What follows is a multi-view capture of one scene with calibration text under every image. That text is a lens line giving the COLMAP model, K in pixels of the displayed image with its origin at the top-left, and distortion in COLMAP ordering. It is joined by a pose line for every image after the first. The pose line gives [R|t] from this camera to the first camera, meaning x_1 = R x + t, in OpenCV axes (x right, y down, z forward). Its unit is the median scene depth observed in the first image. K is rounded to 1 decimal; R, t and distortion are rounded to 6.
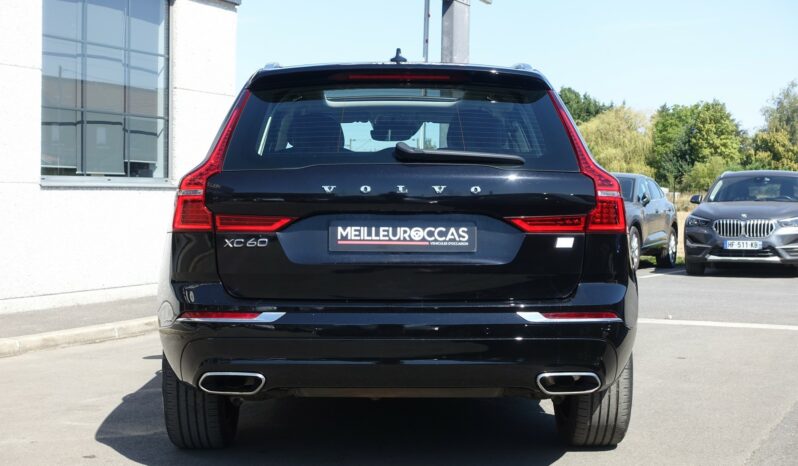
lens RADIAL K [[1191.3, 0, 399.0], [0, 1191.3, 233.0], [0, 0, 1]] dist [-0.010944, -0.032846]
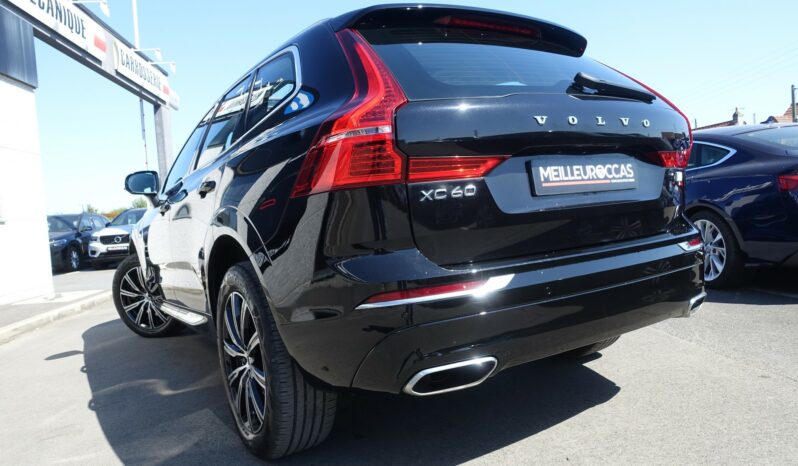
lens RADIAL K [[546.4, 0, 399.0], [0, 546.4, 233.0], [0, 0, 1]] dist [-0.004943, -0.001794]
pose [[0.849983, -0.096914, 0.517819, -0.344648], [0.103644, 0.994486, 0.015998, 0.025186], [-0.516514, 0.040071, 0.855341, 0.717066]]
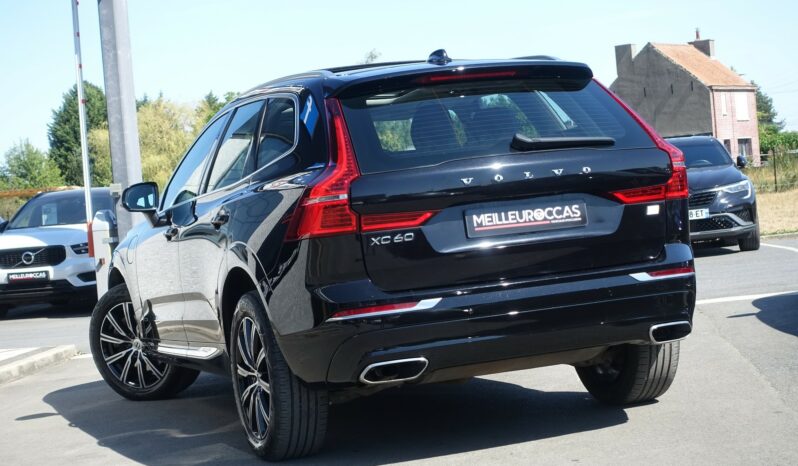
lens RADIAL K [[1583.0, 0, 399.0], [0, 1583.0, 233.0], [0, 0, 1]] dist [-0.031631, -0.171269]
pose [[0.937558, -0.103315, 0.332133, -0.598592], [0.110959, 0.993817, -0.004080, 0.009298], [-0.329657, 0.040679, 0.943224, -0.347698]]
